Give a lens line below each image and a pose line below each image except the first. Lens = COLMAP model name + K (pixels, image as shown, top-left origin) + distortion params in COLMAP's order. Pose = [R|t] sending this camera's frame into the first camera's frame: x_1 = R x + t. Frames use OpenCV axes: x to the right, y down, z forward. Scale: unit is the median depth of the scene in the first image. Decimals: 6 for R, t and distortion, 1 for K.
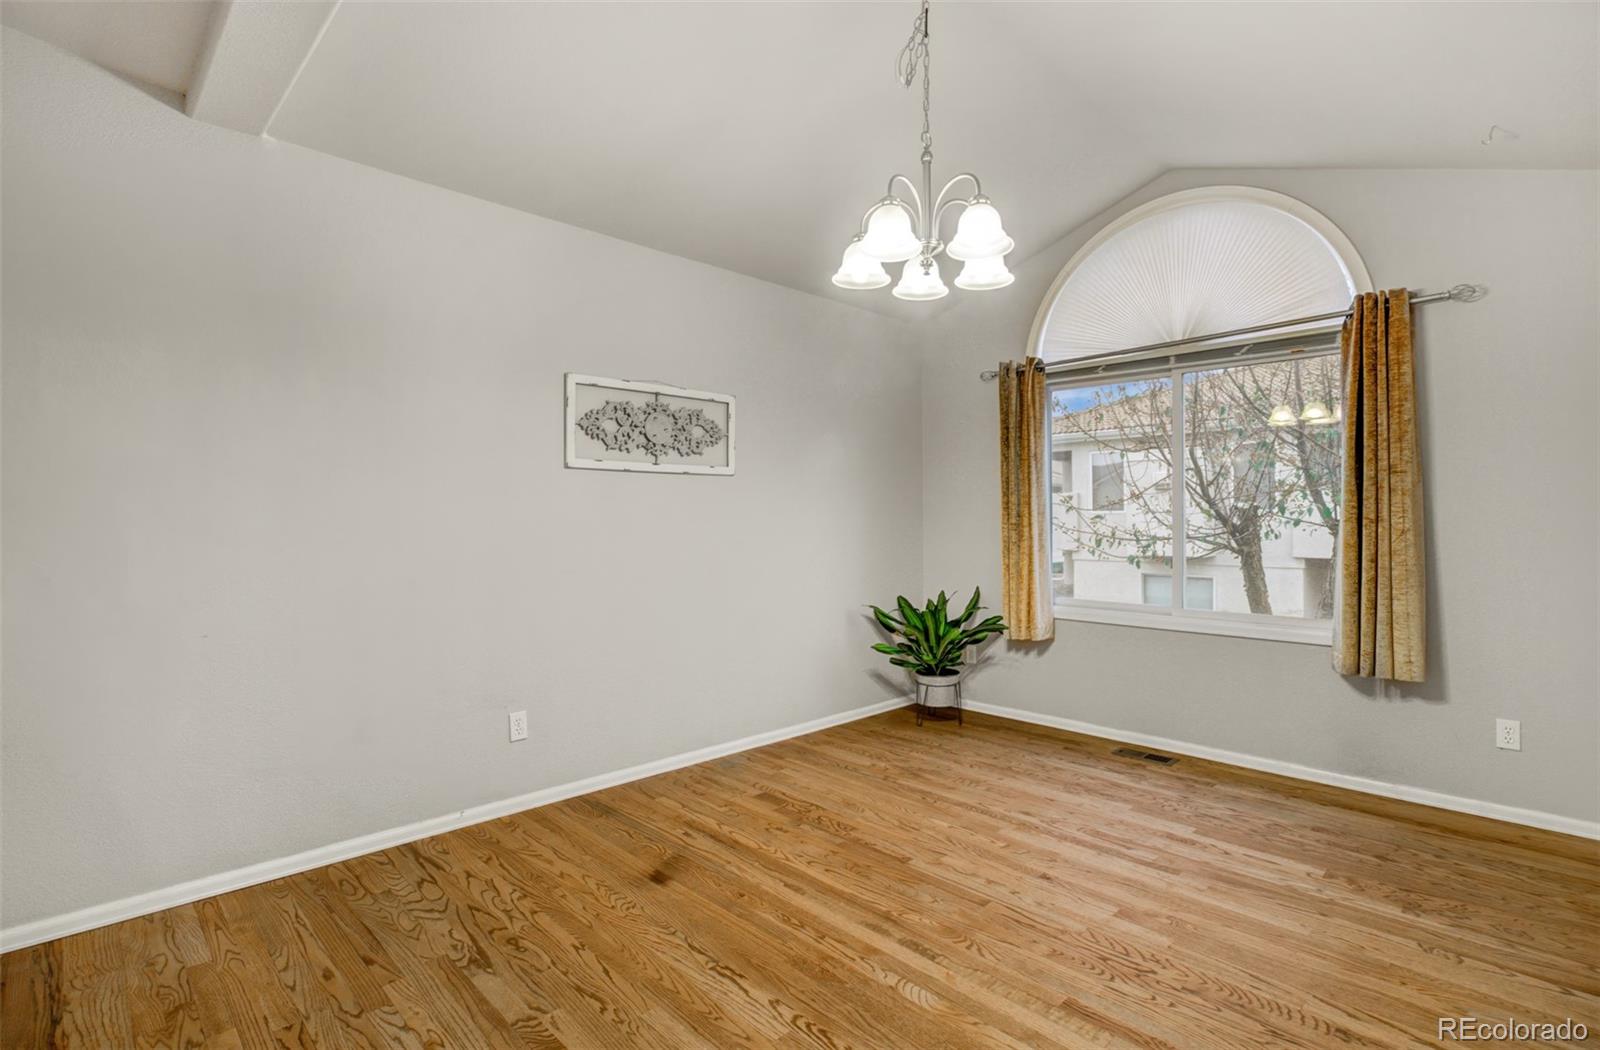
lens RADIAL K [[745.6, 0, 802.3], [0, 745.6, 521.0], [0, 0, 1]] dist [-0.002912, 0.001749]
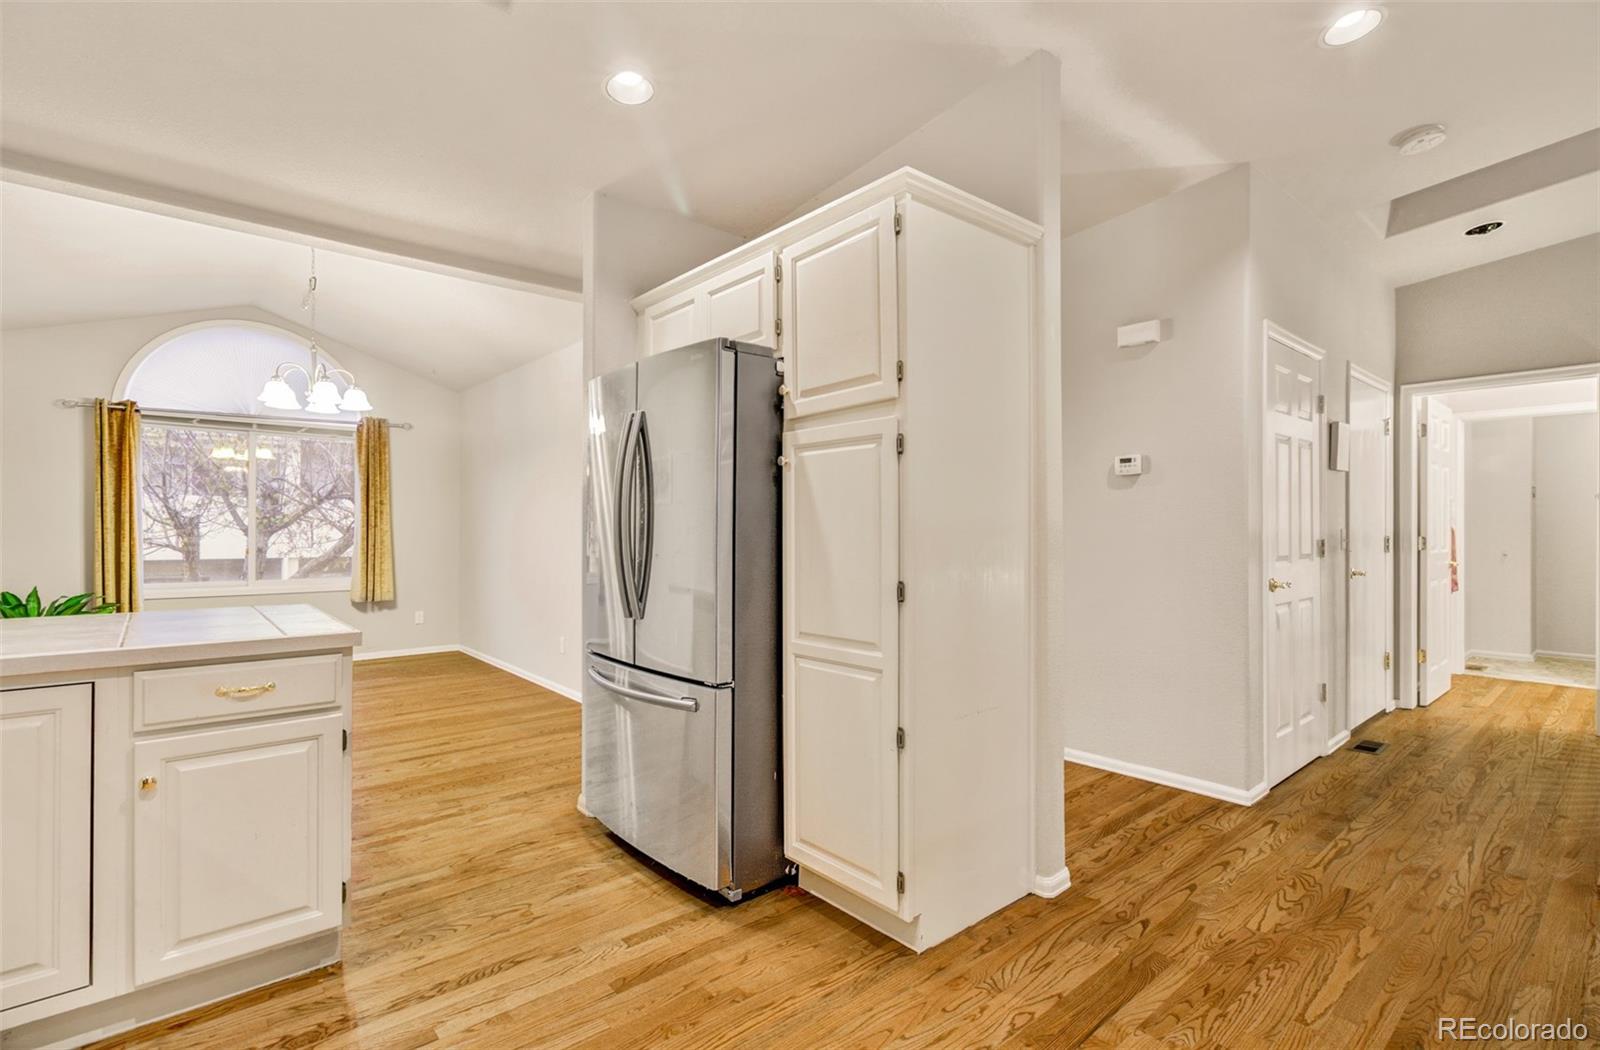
lens RADIAL K [[745.6, 0, 838.2], [0, 745.6, 523.1], [0, 0, 1]] dist [-0.002912, 0.001749]
pose [[0.052789, 0.013764, 0.998511, -1.260210], [0.002496, 0.999900, -0.013915, 0.022596], [-0.998603, 0.003227, 0.052749, -0.420630]]
